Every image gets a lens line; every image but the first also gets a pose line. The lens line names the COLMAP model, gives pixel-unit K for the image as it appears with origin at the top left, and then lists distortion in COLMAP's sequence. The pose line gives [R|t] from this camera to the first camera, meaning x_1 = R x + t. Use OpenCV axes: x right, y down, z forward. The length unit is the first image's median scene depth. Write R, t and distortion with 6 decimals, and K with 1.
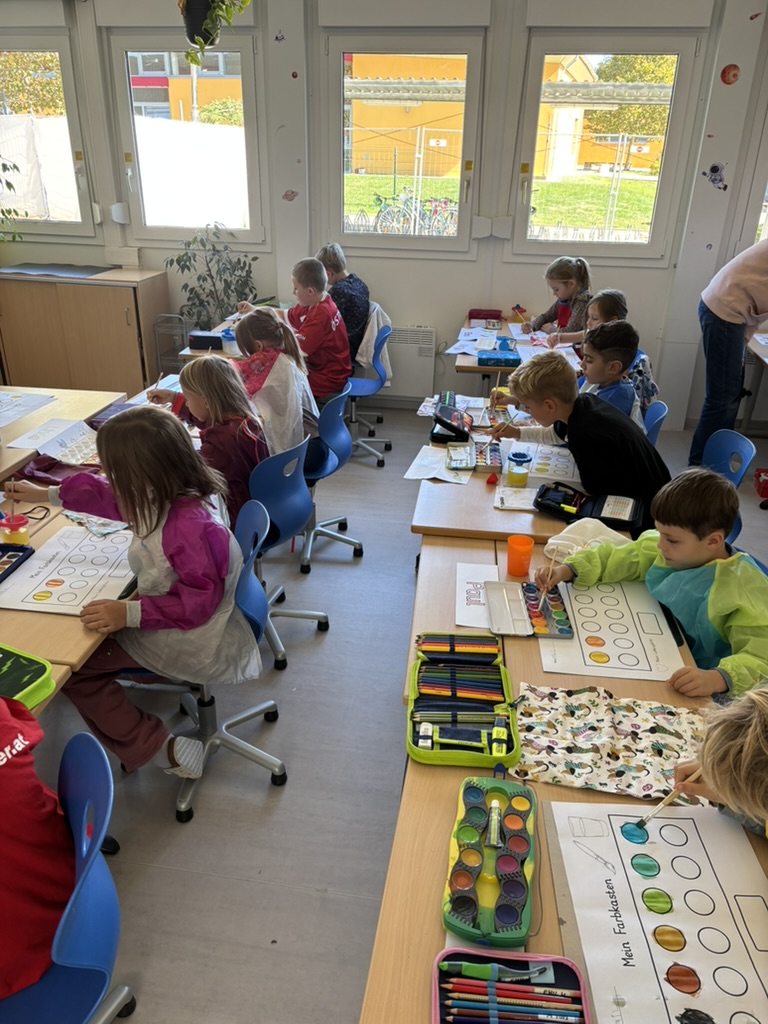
lens RADIAL K [[754.9, 0, 380.6], [0, 754.9, 536.6], [0, 0, 1]] dist [0.008079, 0.002719]
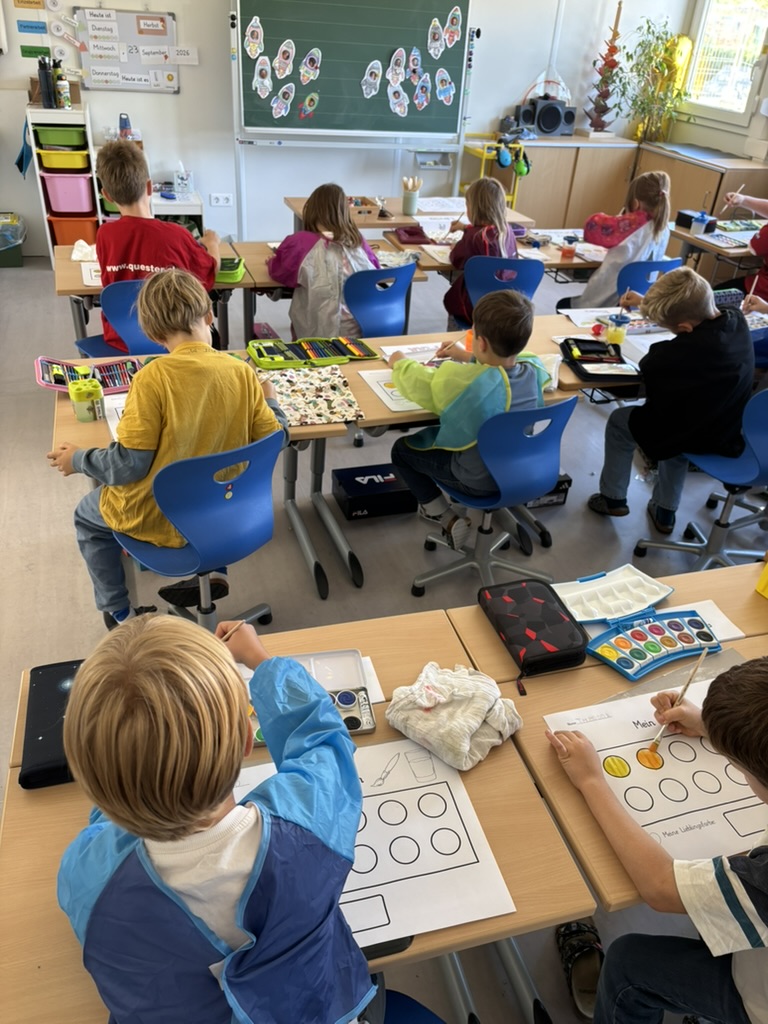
lens RADIAL K [[754.9, 0, 380.6], [0, 754.9, 536.6], [0, 0, 1]] dist [0.008079, 0.002719]
pose [[0.454221, 0.515429, -0.726647, 1.501065], [-0.449028, 0.836916, 0.312961, -0.041351], [0.769452, 0.184131, 0.611587, 0.158794]]
